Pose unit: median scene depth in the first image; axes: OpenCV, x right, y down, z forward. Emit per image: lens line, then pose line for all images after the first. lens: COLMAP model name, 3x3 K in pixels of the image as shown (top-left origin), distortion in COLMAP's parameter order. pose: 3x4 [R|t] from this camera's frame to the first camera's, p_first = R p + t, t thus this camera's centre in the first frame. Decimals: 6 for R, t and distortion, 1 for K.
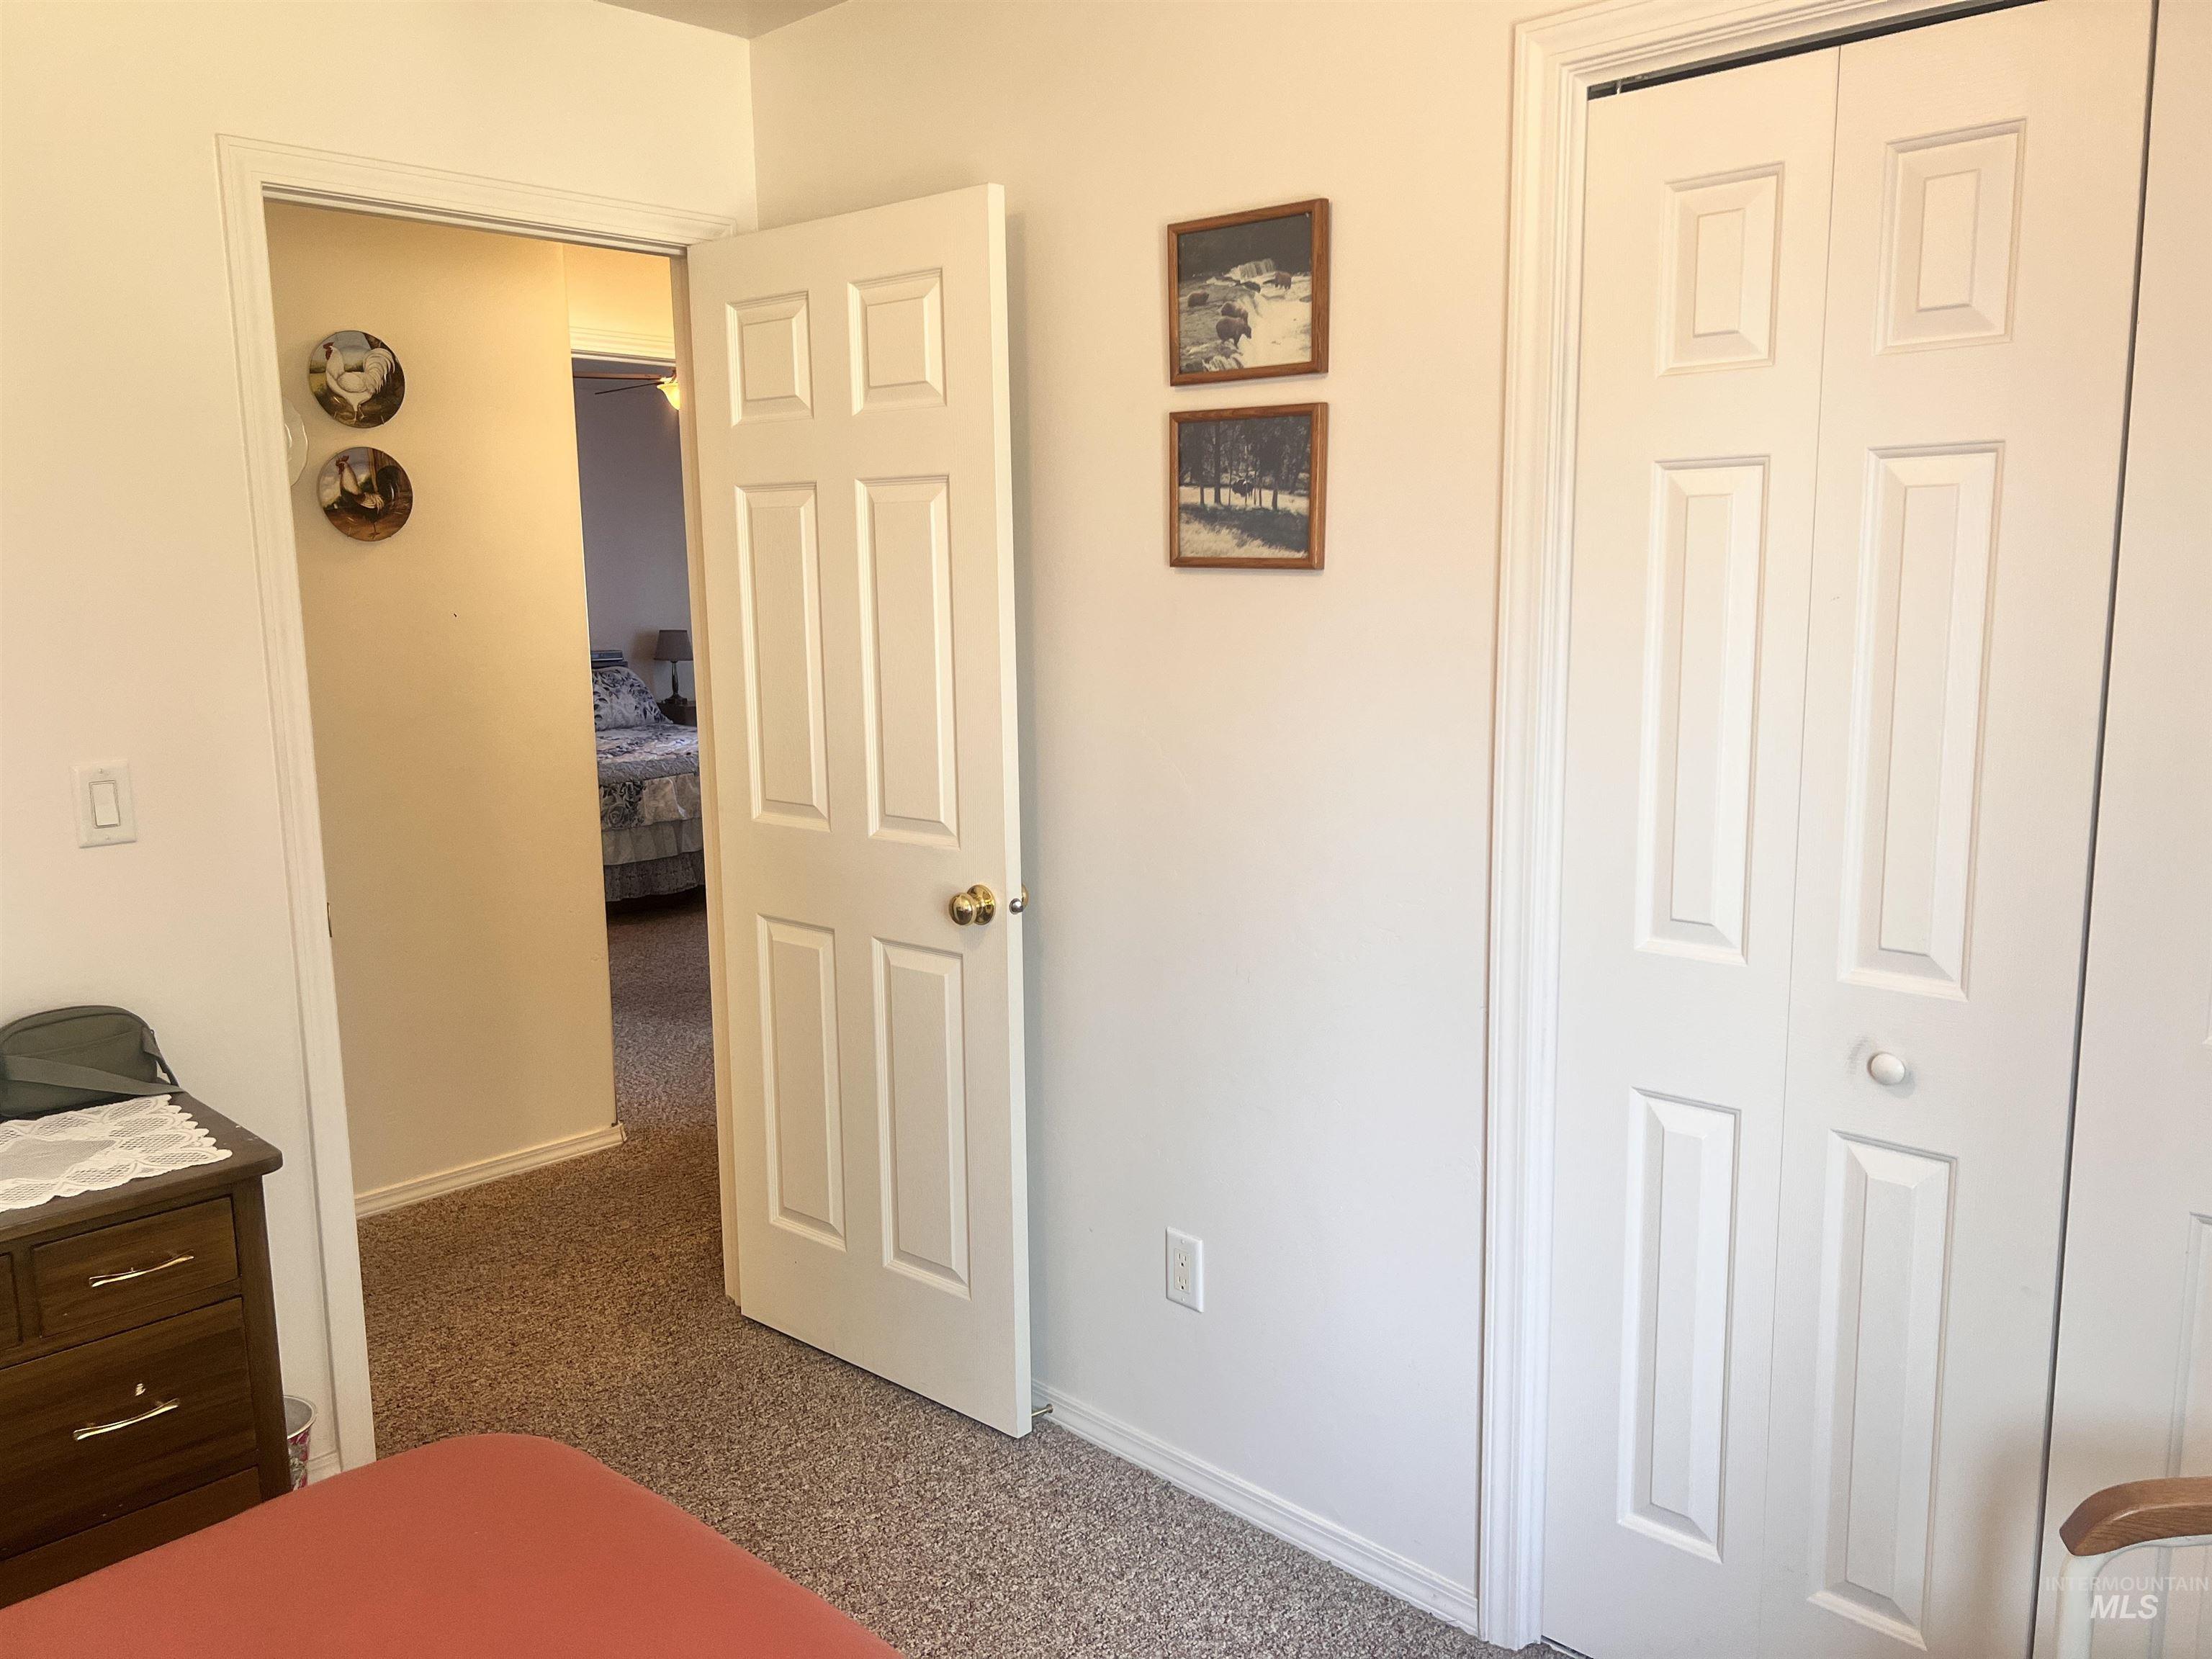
lens RADIAL K [[1661.1, 0, 1101.7], [0, 1661.1, 821.8], [0, 0, 1]] dist [0.056012, -0.069155]
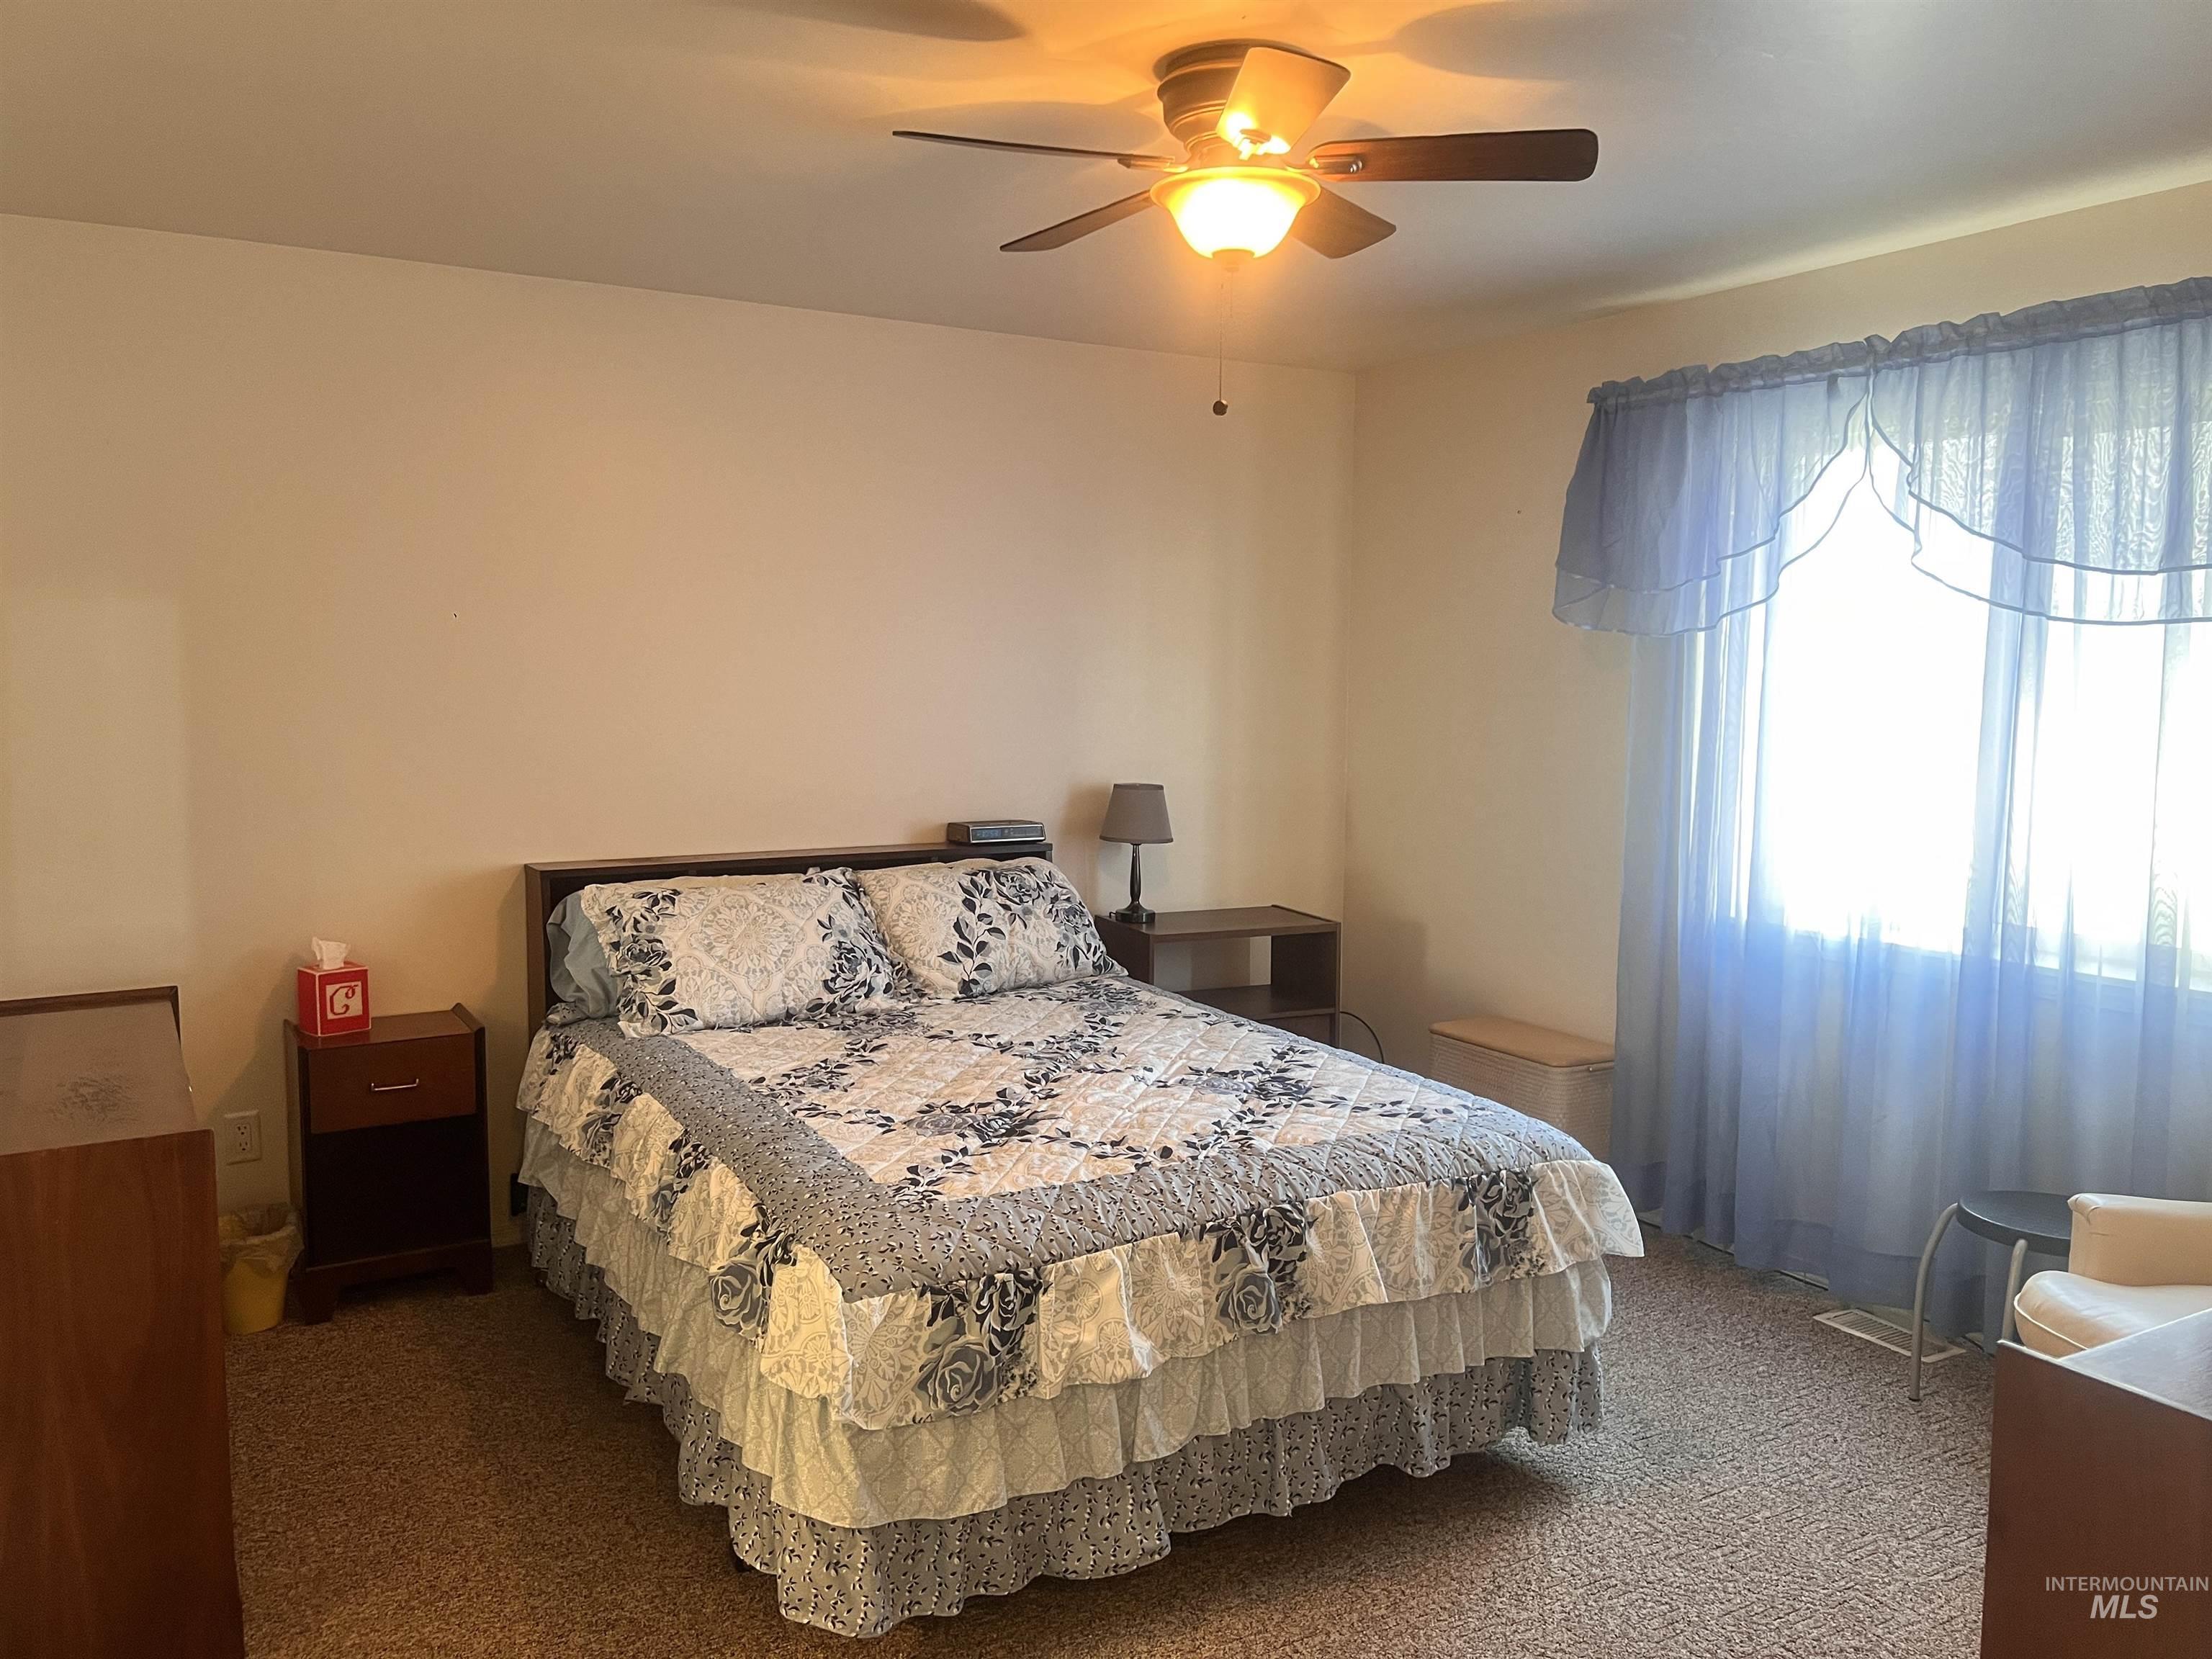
lens RADIAL K [[1661.1, 0, 1105.9], [0, 1661.1, 830.9], [0, 0, 1]] dist [0.056012, -0.069155]
pose [[0.965216, 0.045847, -0.257401, -0.157889], [-0.059714, 0.997141, -0.046312, -0.091915], [0.254542, 0.060071, 0.965194, 0.591417]]
